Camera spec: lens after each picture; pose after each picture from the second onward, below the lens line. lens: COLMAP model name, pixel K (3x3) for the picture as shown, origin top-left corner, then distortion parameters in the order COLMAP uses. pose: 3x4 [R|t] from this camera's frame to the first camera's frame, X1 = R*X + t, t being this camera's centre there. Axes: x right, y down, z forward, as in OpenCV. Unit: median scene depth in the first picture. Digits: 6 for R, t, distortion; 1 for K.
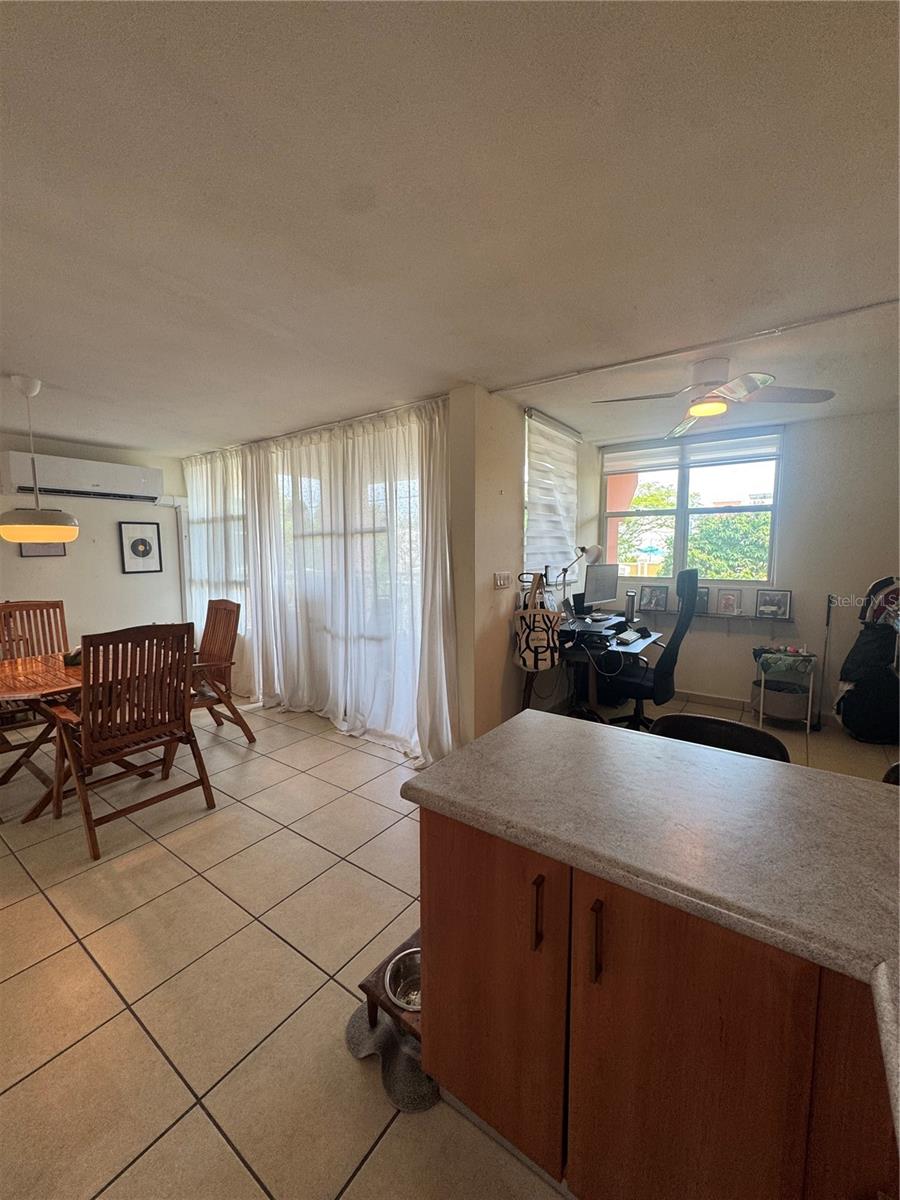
lens RADIAL K [[479.7, 0, 447.8], [0, 479.7, 596.7], [0, 0, 1]] dist [0.002311, -0.000149]
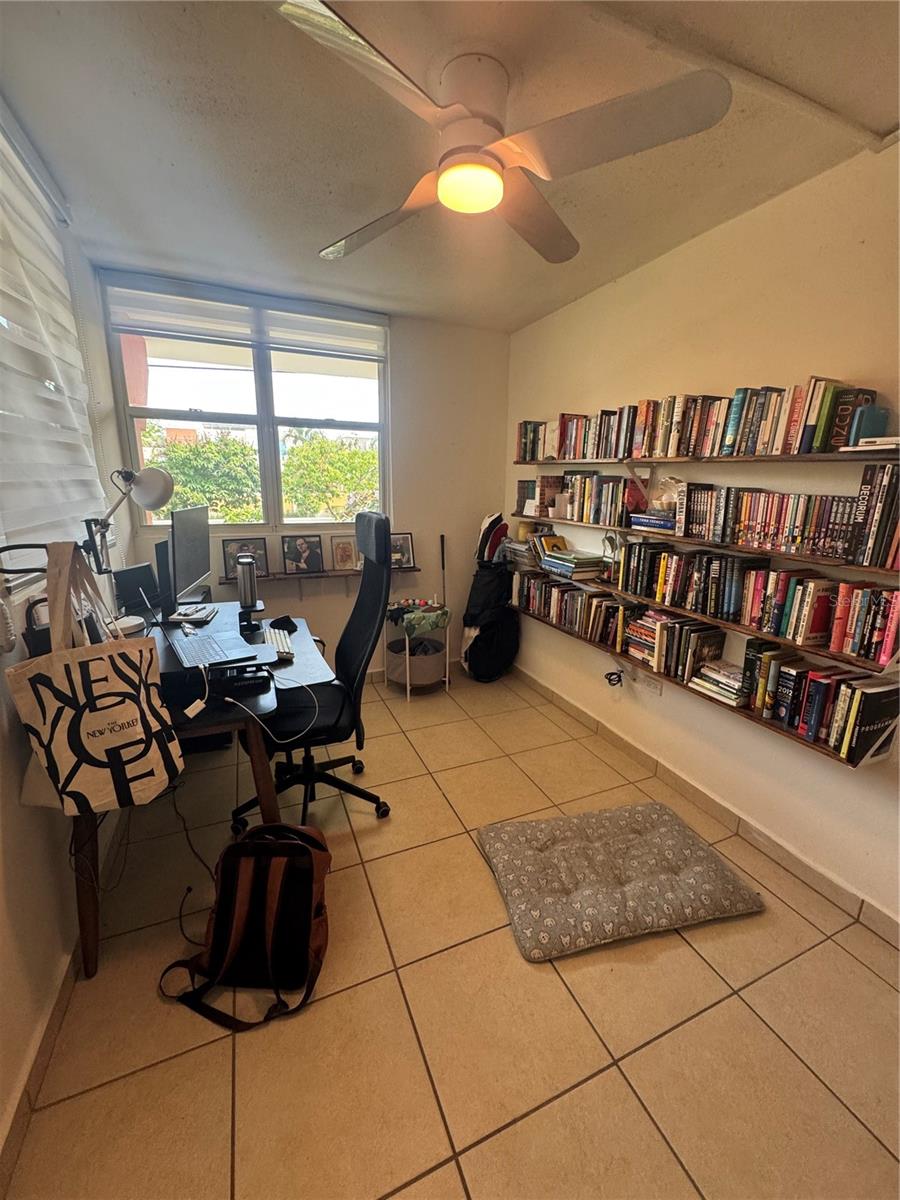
lens RADIAL K [[479.7, 0, 448.9], [0, 479.7, 600.2], [0, 0, 1]] dist [0.002311, -0.000149]
pose [[0.516816, -0.192213, 0.834239, 0.033685], [0.068643, 0.980635, 0.183418, -0.052785], [-0.853340, -0.037528, 0.520002, 0.575875]]
